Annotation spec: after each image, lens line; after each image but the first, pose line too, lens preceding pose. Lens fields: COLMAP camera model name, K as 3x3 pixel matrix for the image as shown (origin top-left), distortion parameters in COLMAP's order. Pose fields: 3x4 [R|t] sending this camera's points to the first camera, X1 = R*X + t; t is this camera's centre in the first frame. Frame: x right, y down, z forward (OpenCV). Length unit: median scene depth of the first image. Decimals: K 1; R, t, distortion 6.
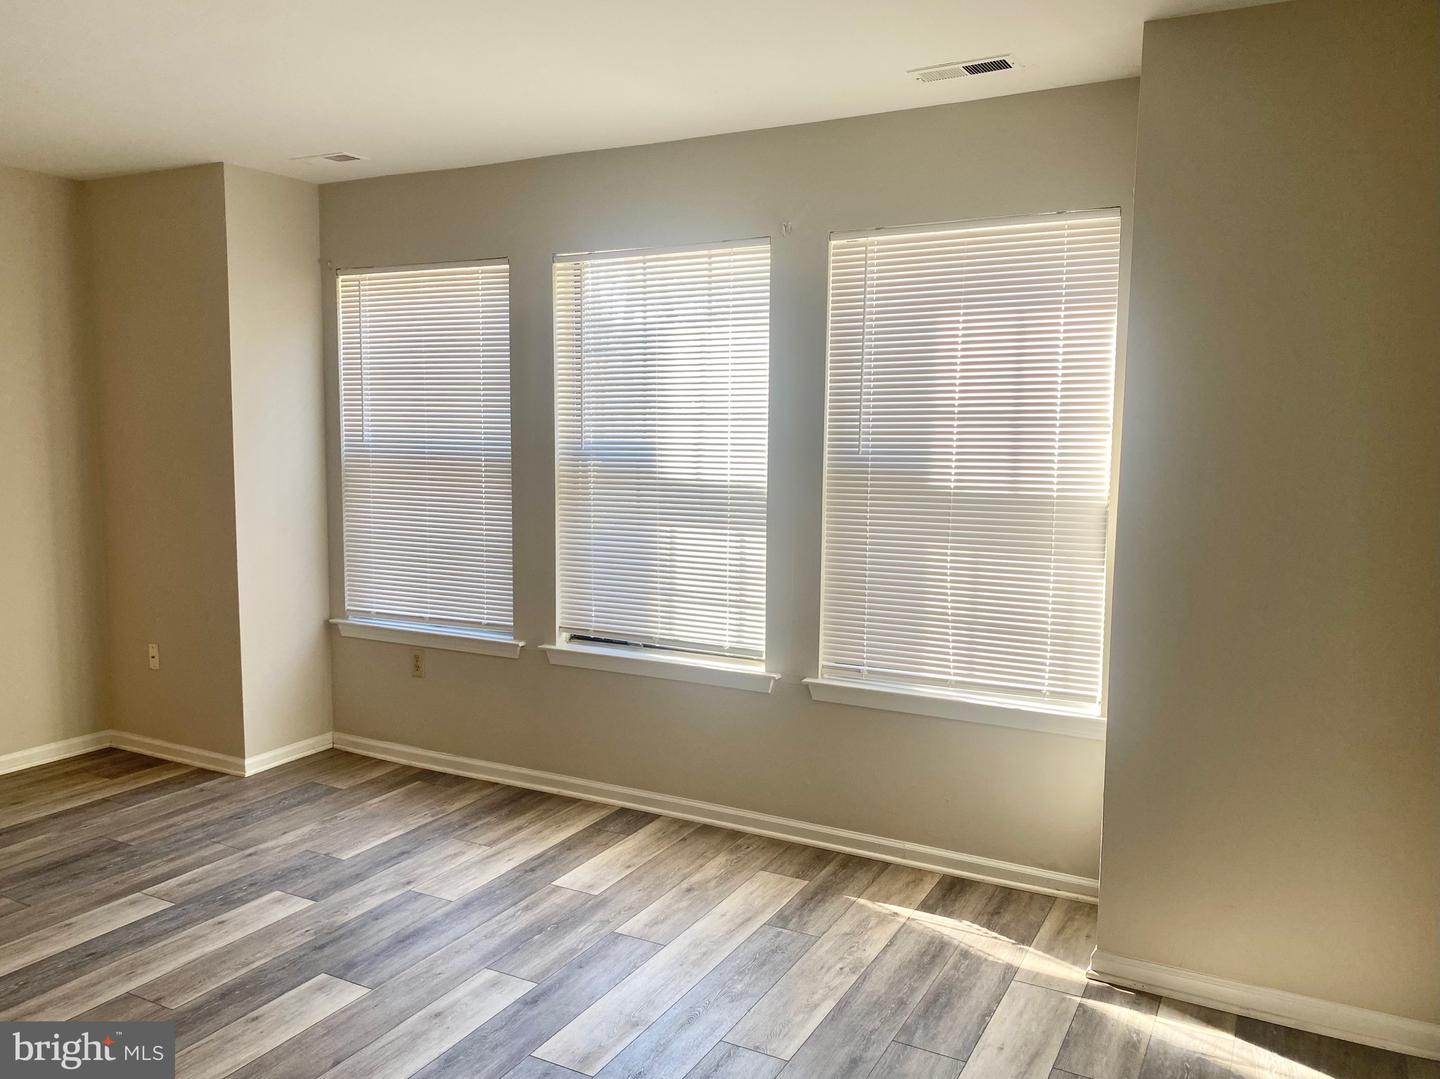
lens RADIAL K [[1123.1, 0, 702.5], [0, 1123.1, 515.5], [0, 0, 1]] dist [0.044349, -0.074125]
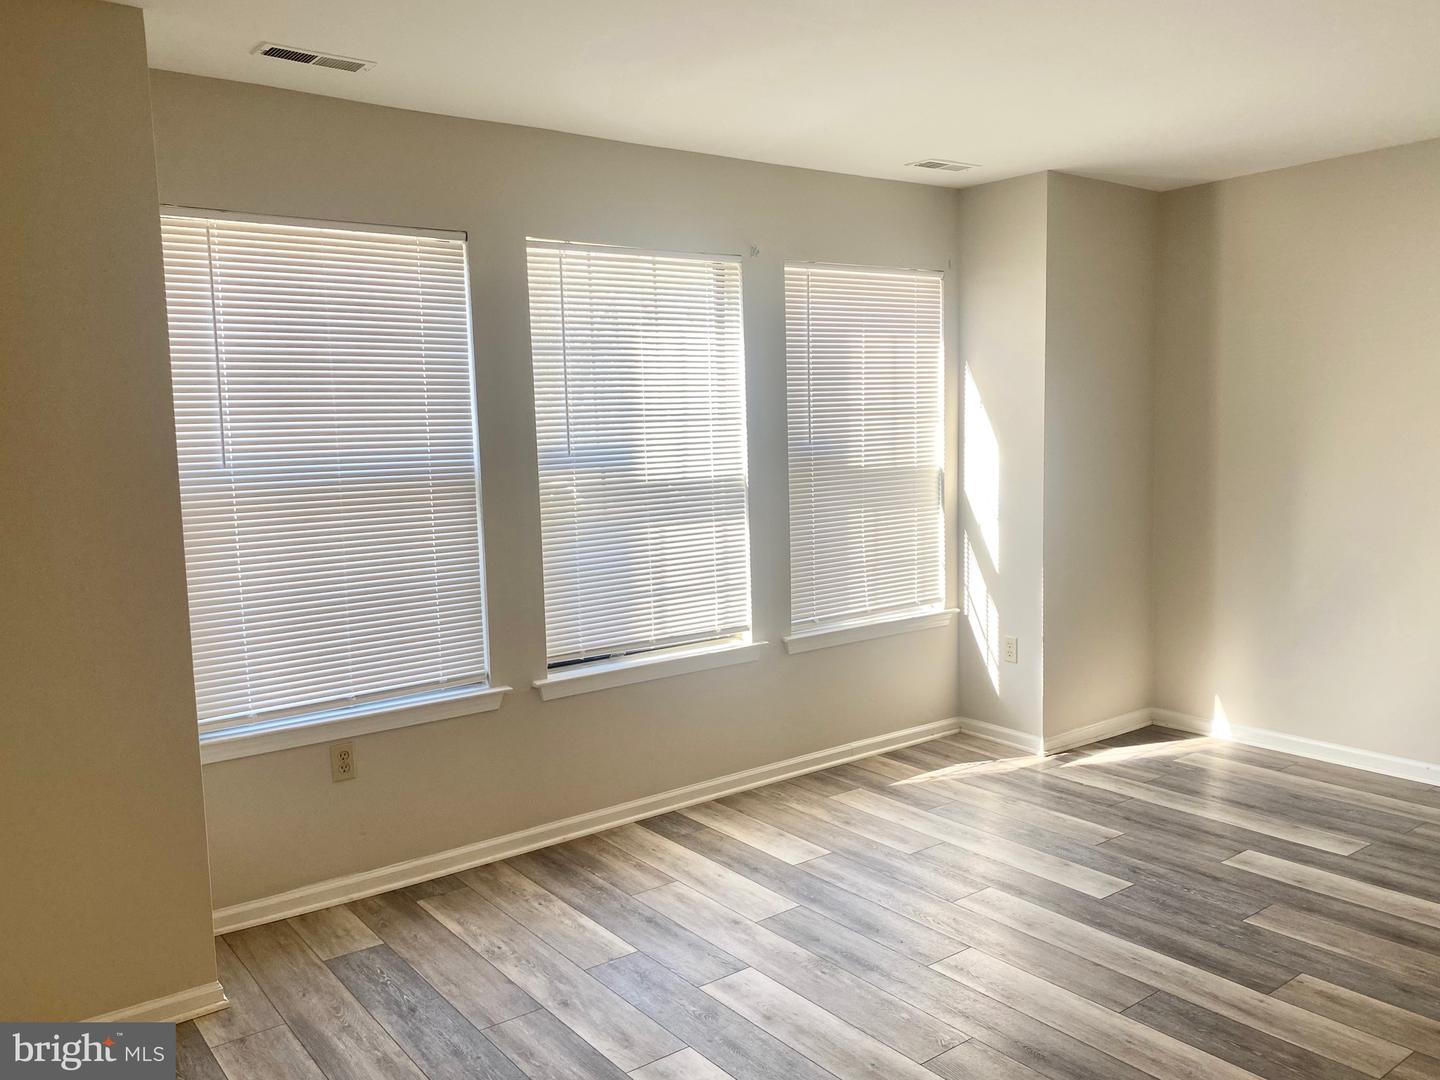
lens RADIAL K [[1154.8, 0, 727.9], [0, 1154.8, 533.7], [0, 0, 1]] dist [0.085502, -0.145031]
pose [[0.399998, -0.107036, 0.910245, -0.998868], [0.105092, 0.991963, 0.070463, -0.053516], [-0.910471, 0.067474, 0.408031, 0.541222]]
